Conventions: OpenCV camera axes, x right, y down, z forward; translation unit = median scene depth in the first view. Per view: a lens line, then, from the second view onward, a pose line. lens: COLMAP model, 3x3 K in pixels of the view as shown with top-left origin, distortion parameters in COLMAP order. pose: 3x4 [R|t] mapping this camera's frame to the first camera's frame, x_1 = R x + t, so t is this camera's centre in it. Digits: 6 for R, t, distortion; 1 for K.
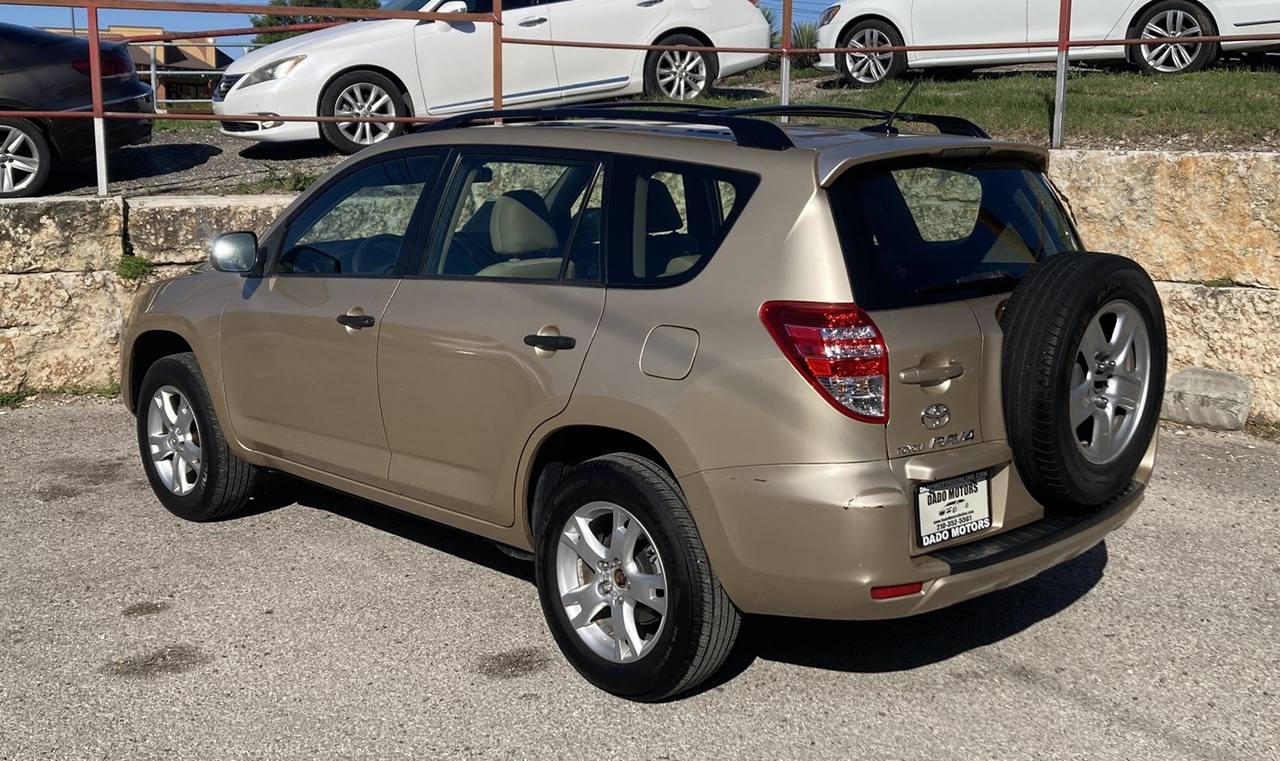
lens RADIAL K [[1414.8, 0, 640.0], [0, 1414.8, 380.5], [0, 0, 1]] dist [0.054792, -0.176820]
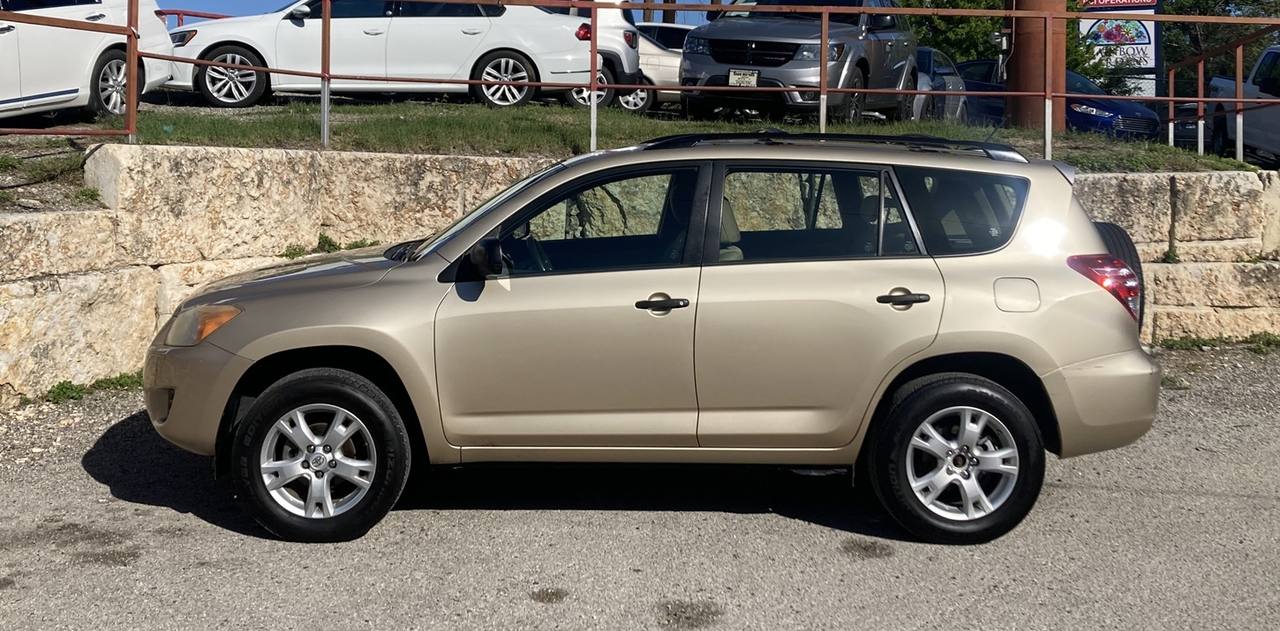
lens RADIAL K [[1246.5, 0, 743.3], [0, 1246.5, 314.9], [0, 0, 1]] dist [0.012192, -0.123118]
pose [[0.619220, -0.091657, 0.779850, -0.531621], [0.123356, 0.992187, 0.018665, -0.025711], [-0.775467, 0.084642, 0.625689, 0.166147]]
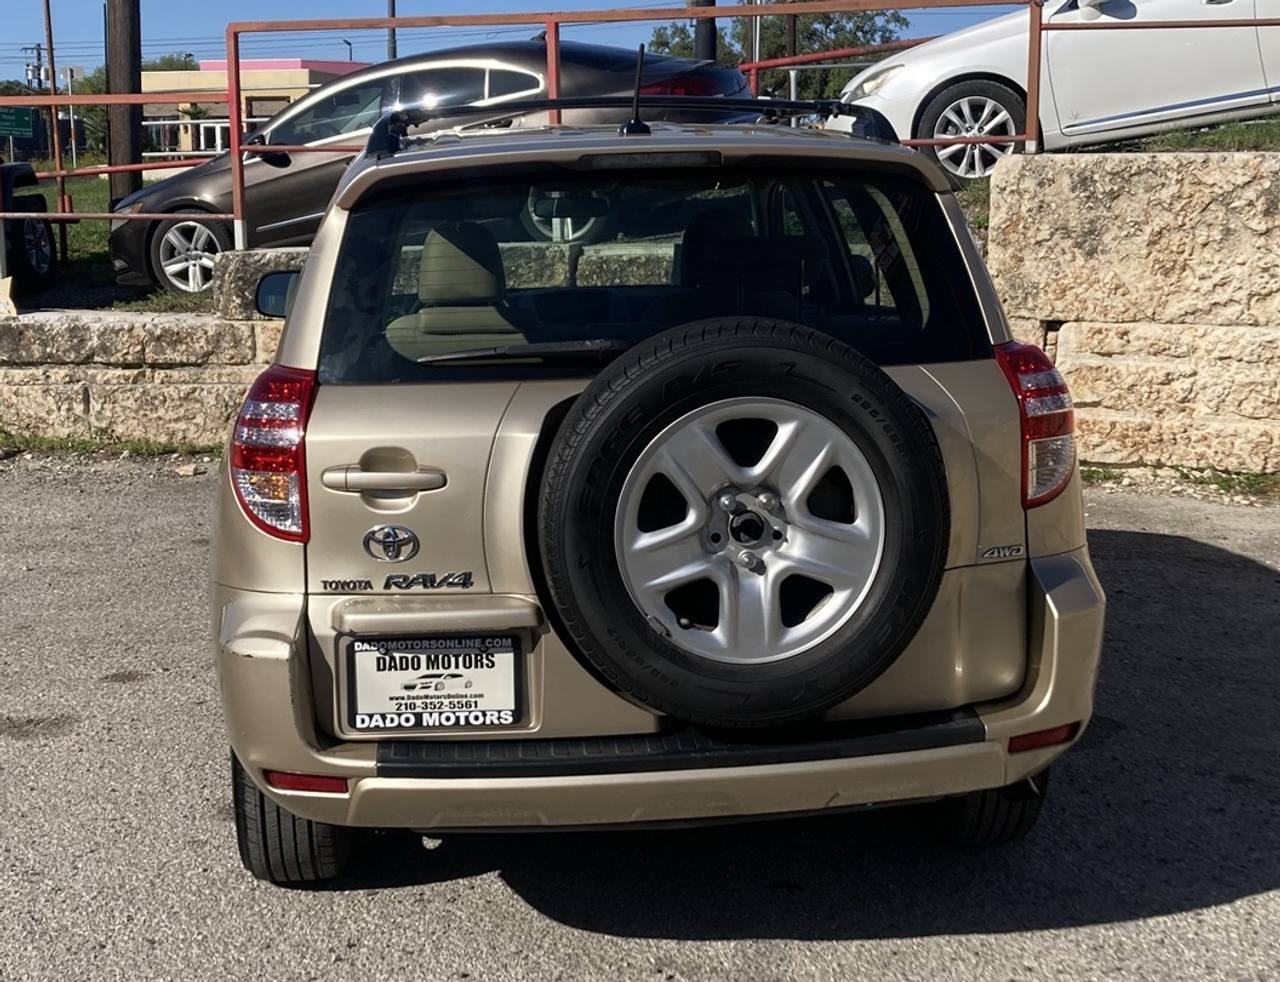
lens RADIAL K [[1790.6, 0, 640.0], [0, 1790.6, 491.0], [0, 0, 1]] dist [0.254058, -1.138022]
pose [[0.756332, 0.095321, -0.647206, 0.392006], [-0.096861, 0.994740, 0.033313, -0.018342], [0.646978, 0.037493, 0.761587, 0.189644]]
